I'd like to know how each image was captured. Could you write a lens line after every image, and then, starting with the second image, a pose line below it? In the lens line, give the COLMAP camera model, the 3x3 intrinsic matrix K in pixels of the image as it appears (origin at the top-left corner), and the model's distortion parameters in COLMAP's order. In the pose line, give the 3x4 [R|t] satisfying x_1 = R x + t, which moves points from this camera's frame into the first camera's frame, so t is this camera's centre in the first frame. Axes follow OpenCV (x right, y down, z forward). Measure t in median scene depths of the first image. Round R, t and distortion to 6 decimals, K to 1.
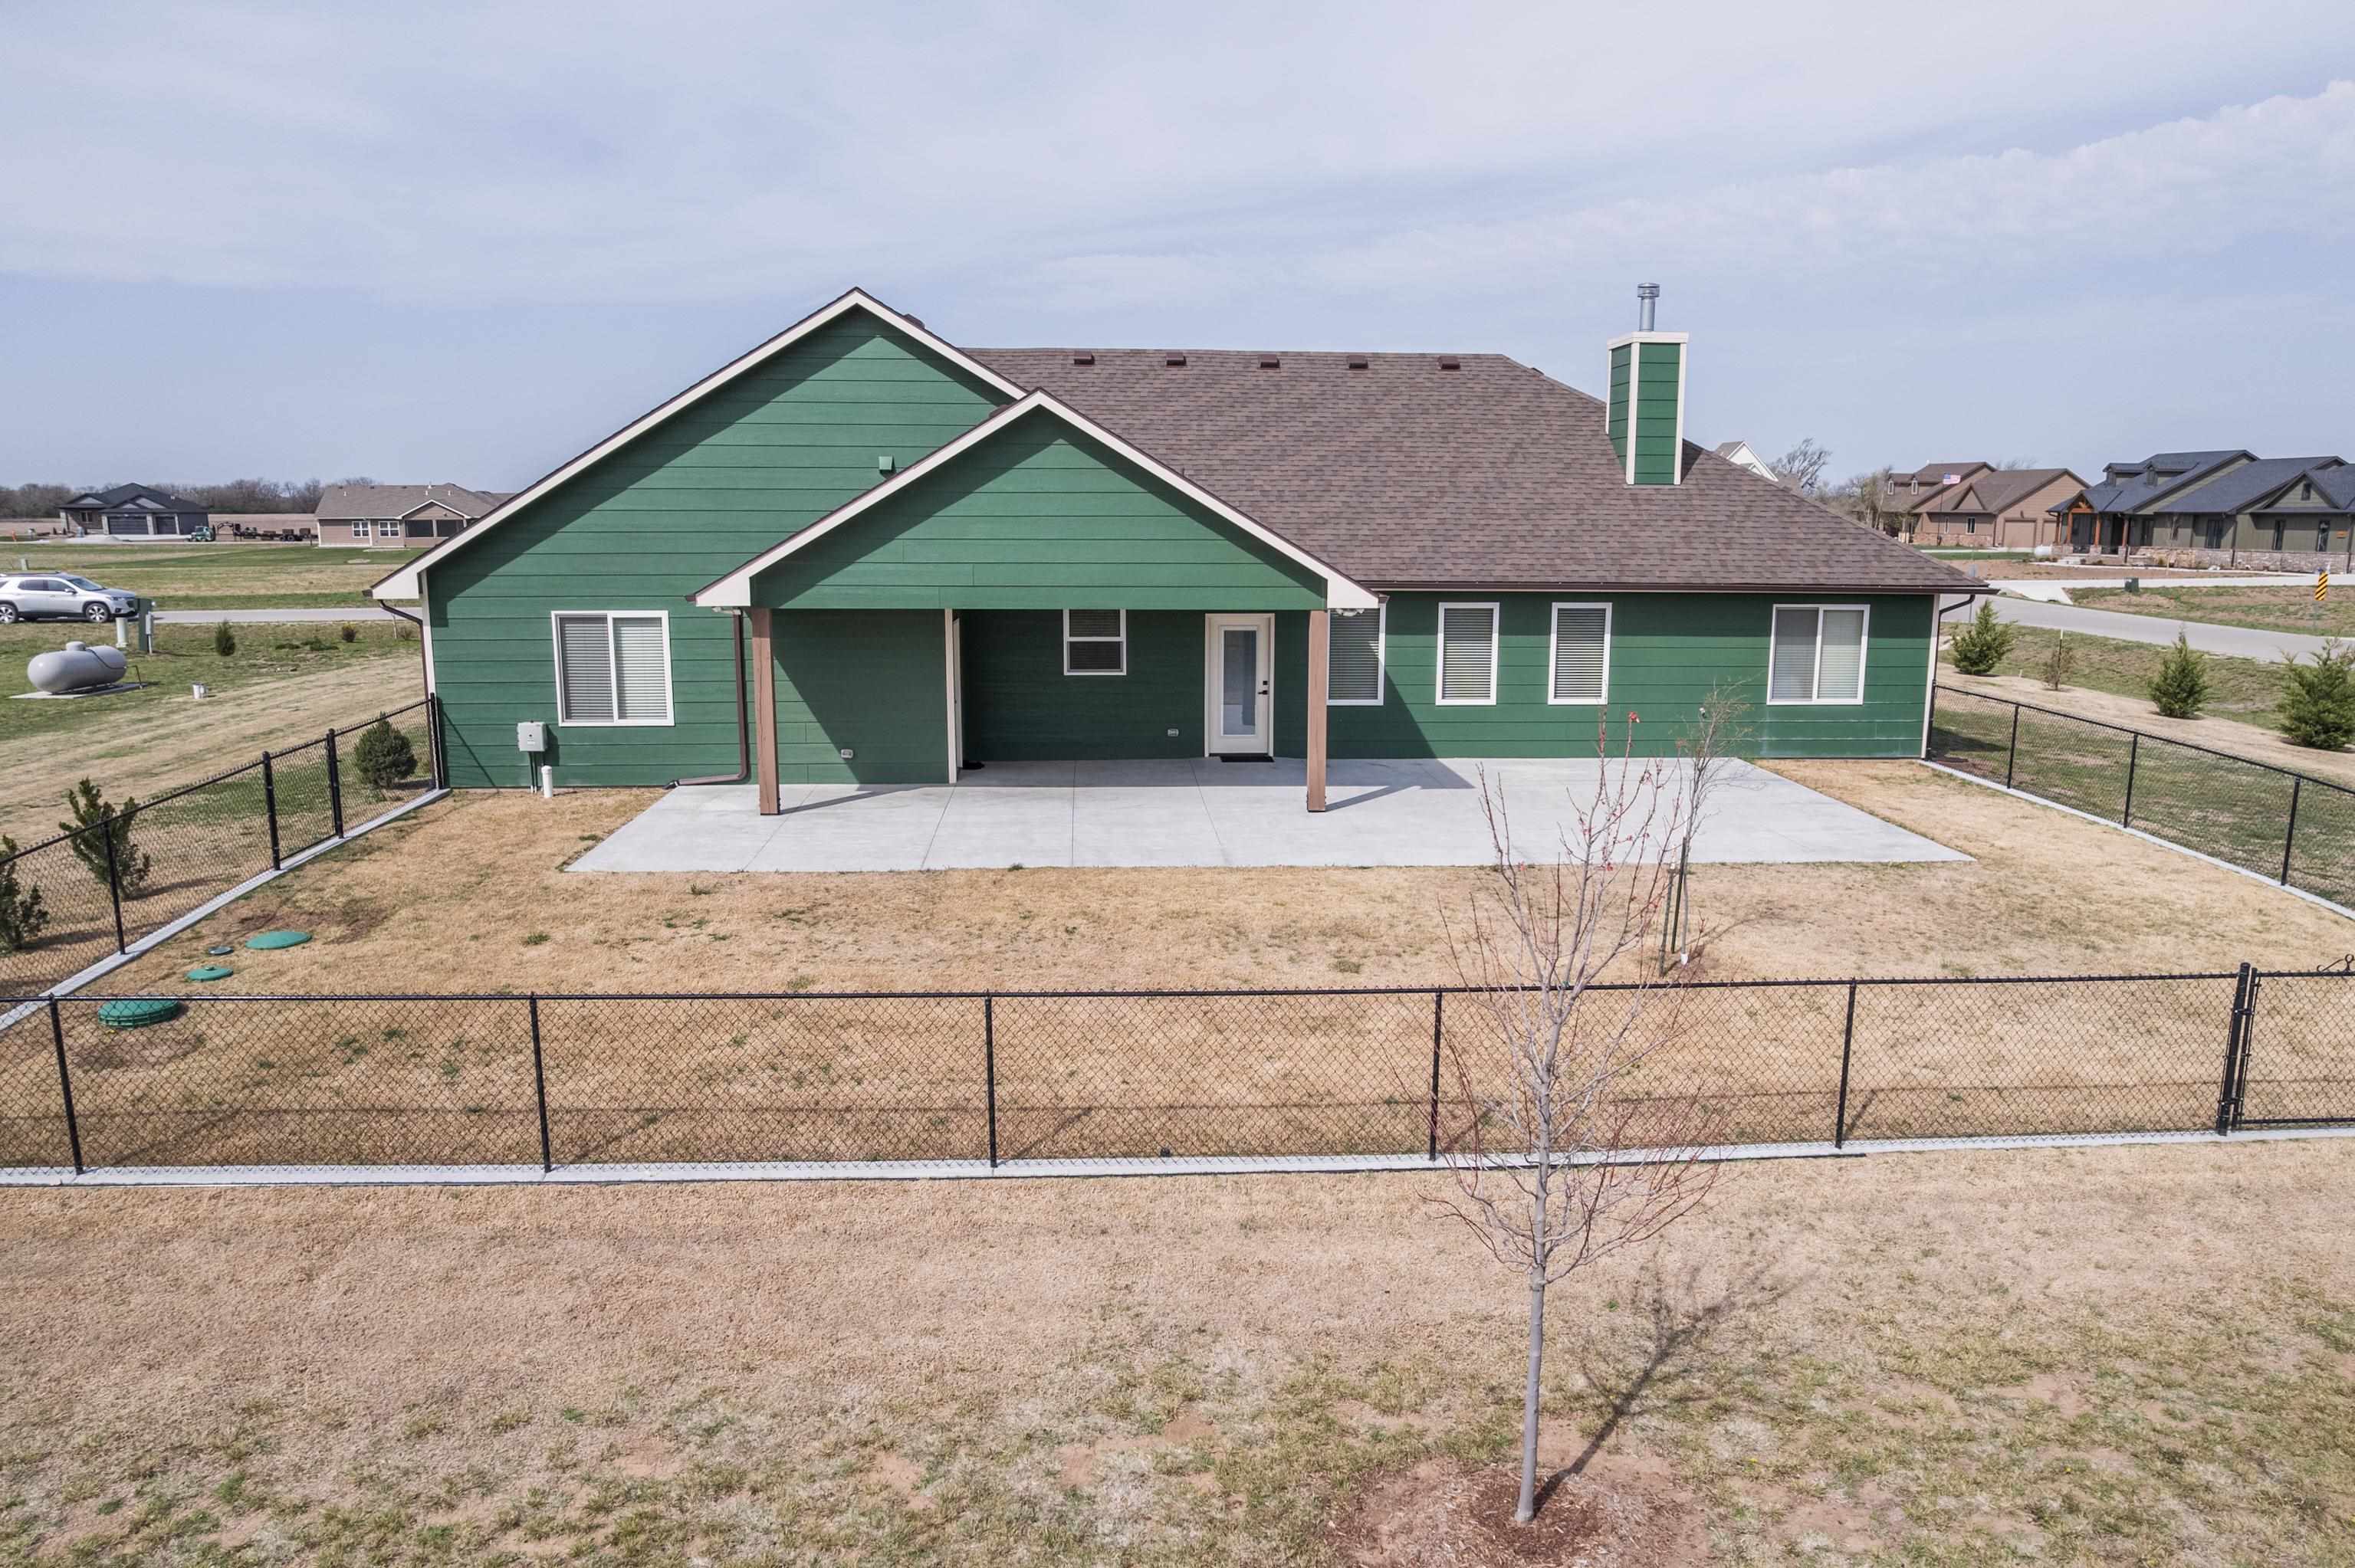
lens RADIAL K [[1723.4, 0, 1191.8], [0, 1723.4, 870.4], [0, 0, 1]] dist [-0.055357, 0.027381]
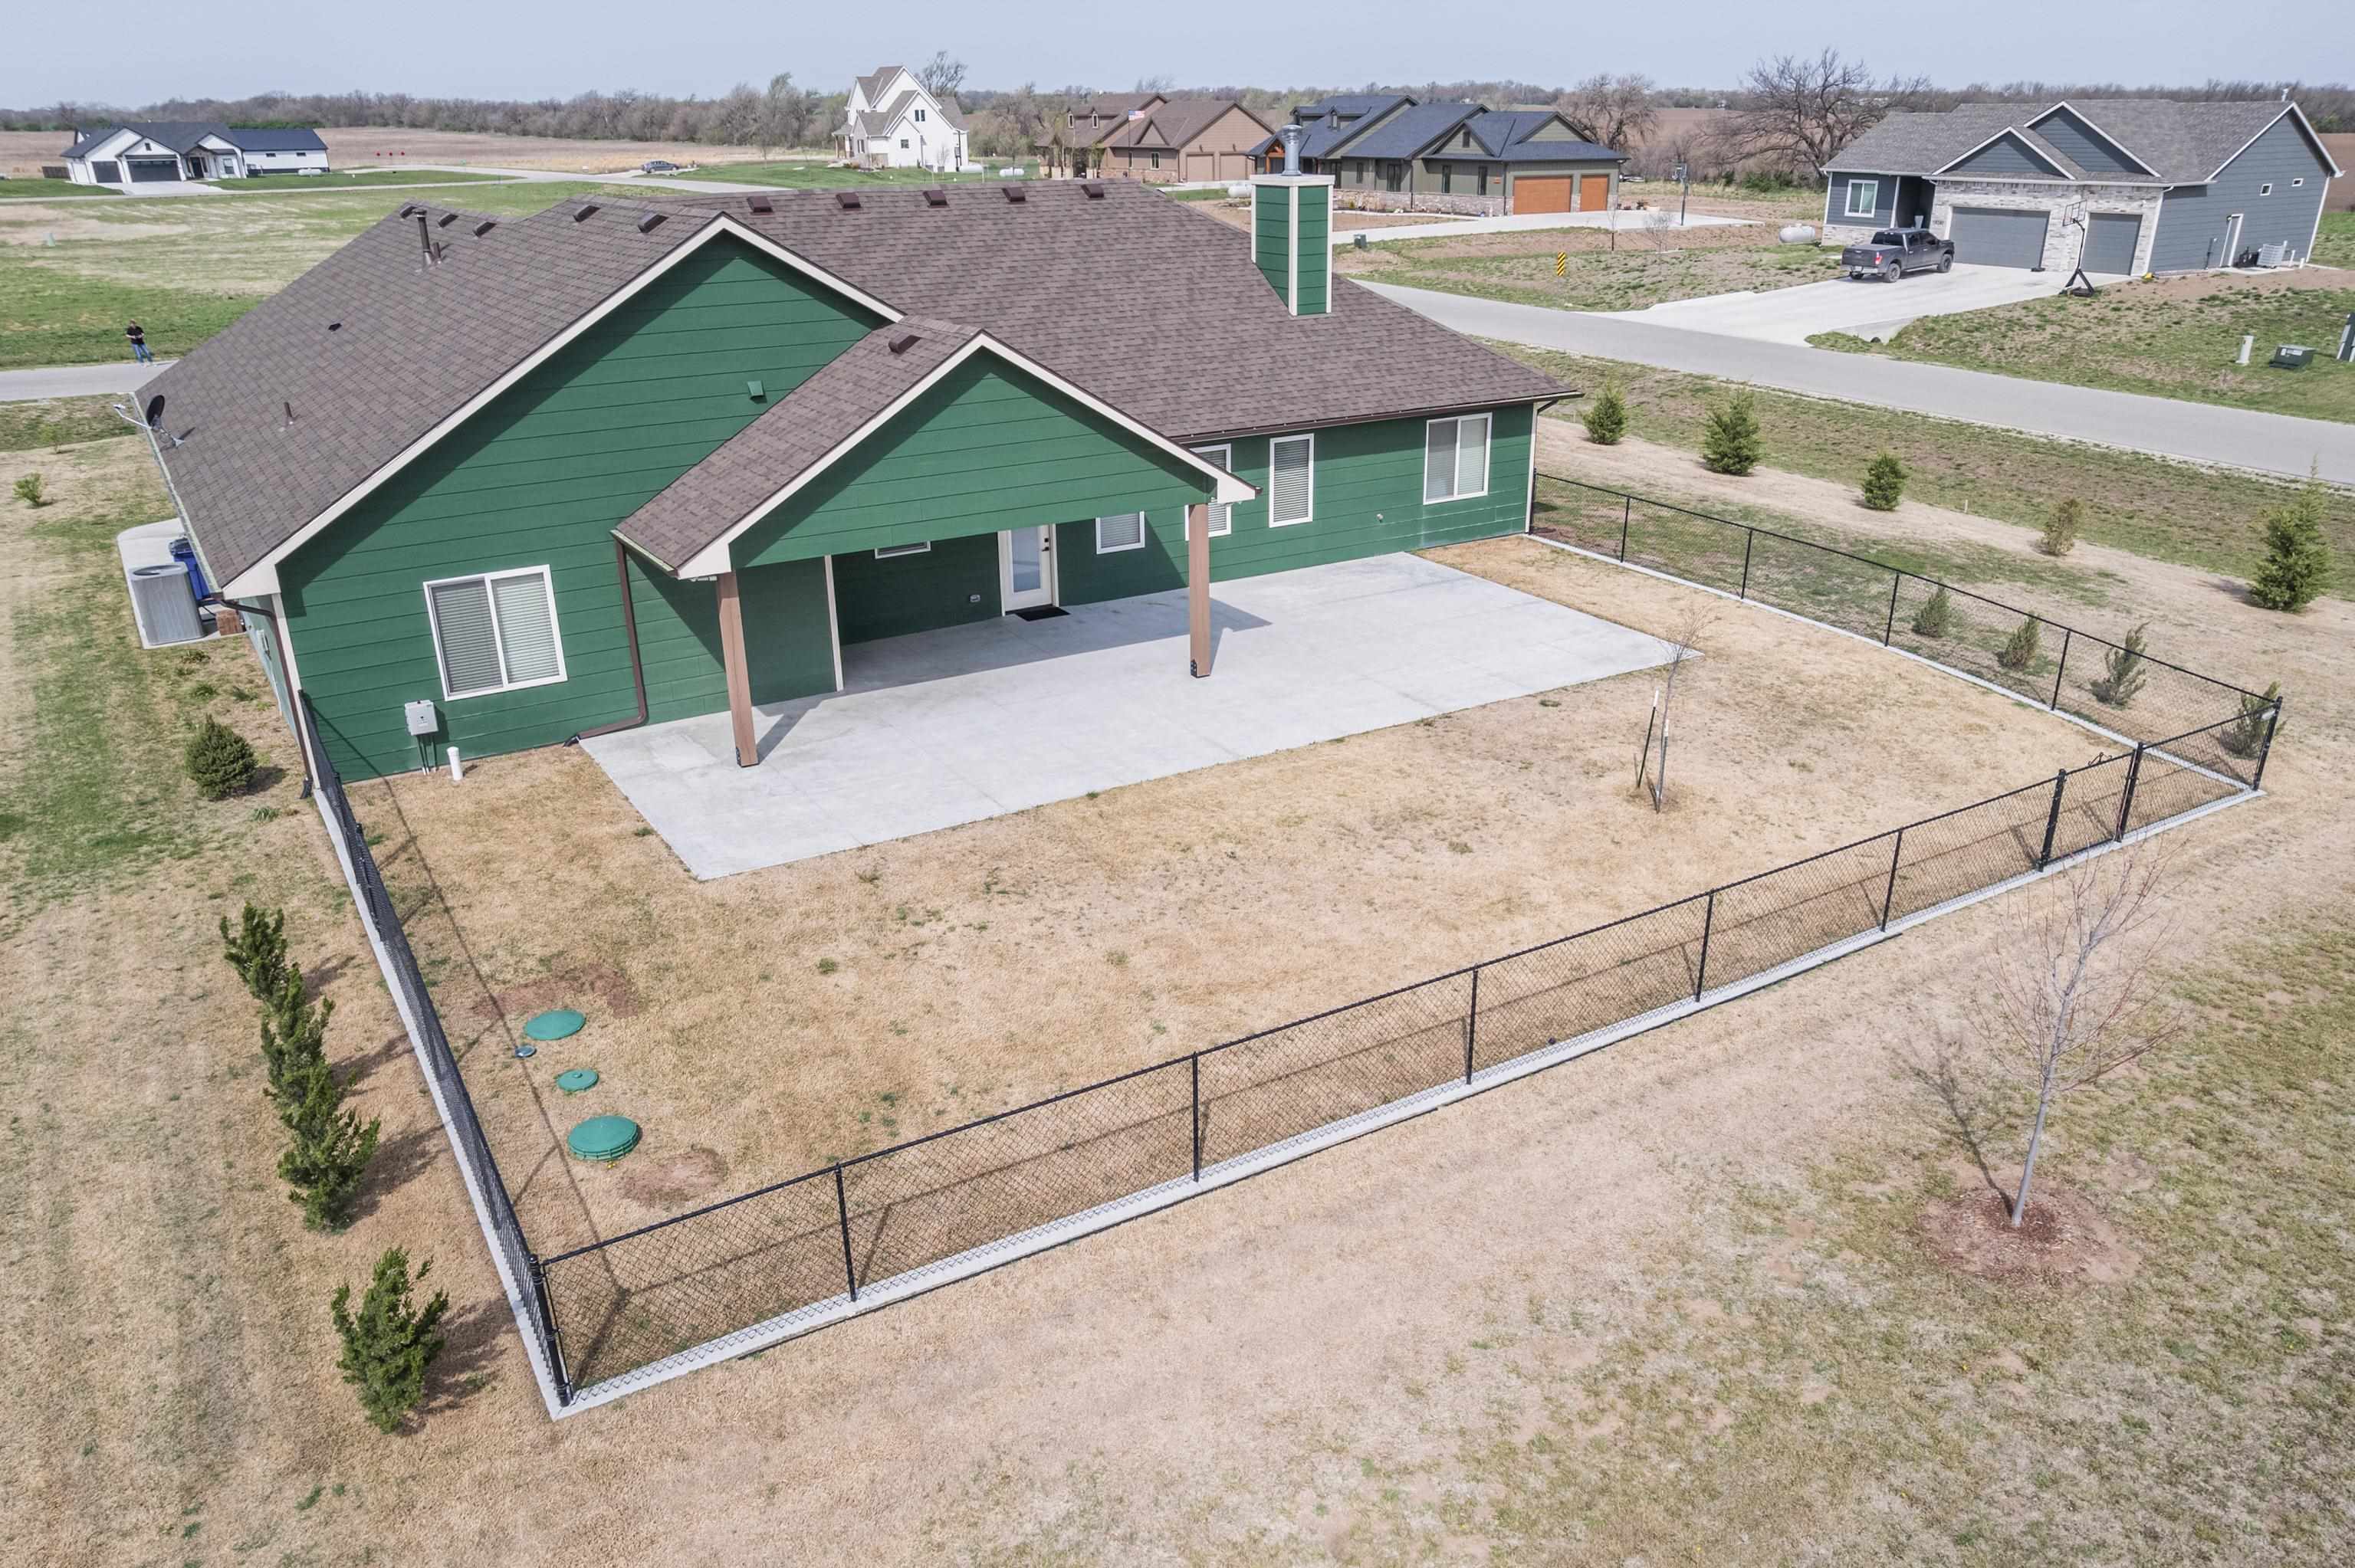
lens RADIAL K [[1723.4, 0, 1257.3], [0, 1723.4, 902.2], [0, 0, 1]] dist [-0.055357, 0.027381]
pose [[0.878325, -0.206849, 0.430997, -0.344552], [0.109444, 0.964606, 0.239910, -0.130940], [-0.465367, -0.163549, 0.869876, -0.034854]]
